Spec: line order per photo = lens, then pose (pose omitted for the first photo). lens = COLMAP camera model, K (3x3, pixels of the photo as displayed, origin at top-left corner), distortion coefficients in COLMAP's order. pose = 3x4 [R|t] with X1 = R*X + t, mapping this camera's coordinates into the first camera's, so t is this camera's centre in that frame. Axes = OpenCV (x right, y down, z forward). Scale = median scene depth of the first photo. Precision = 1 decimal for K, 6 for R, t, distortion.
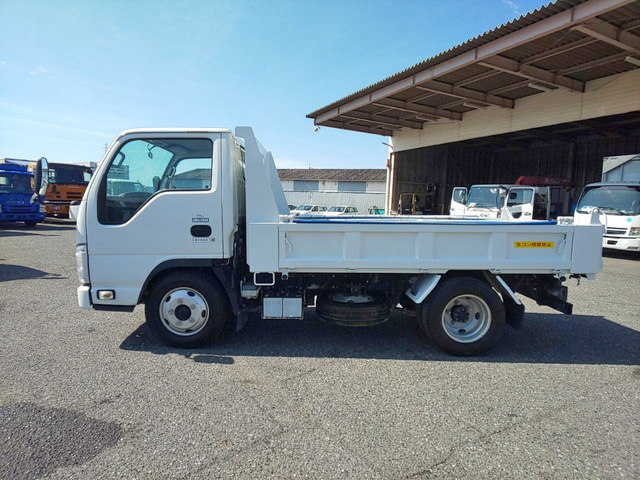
lens RADIAL K [[401.8, 0, 322.1], [0, 401.8, 241.8], [0, 0, 1]] dist [0.004853, -0.014502]
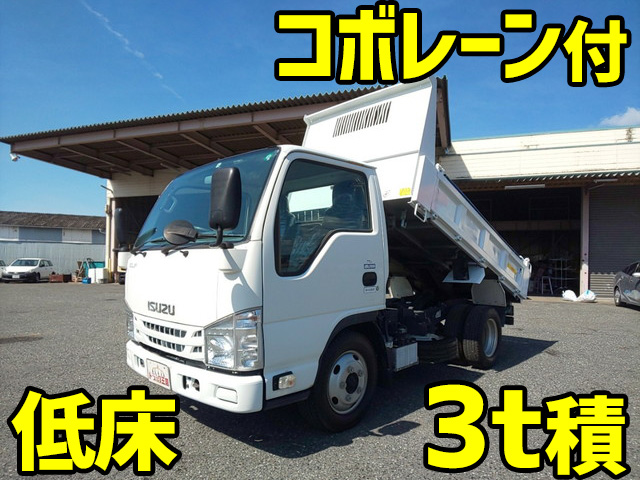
lens RADIAL K [[401.8, 0, 320.1], [0, 401.8, 262.5], [0, 0, 1]] dist [0.004853, -0.014502]
pose [[0.698279, -0.018831, 0.715578, -0.749699], [0.075063, 0.996069, -0.047036, -0.023105], [-0.711879, 0.086558, 0.696948, 0.365566]]
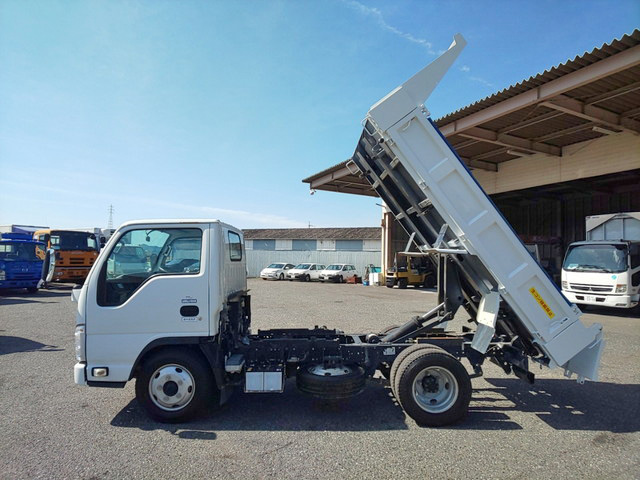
lens RADIAL K [[401.8, 0, 322.9], [0, 401.8, 239.1], [0, 0, 1]] dist [0.004853, -0.014502]
pose [[0.999840, -0.017913, -0.000084, 0.052385], [0.017715, 0.989461, -0.143715, -0.043905], [0.002657, 0.143690, 0.989619, -0.091850]]
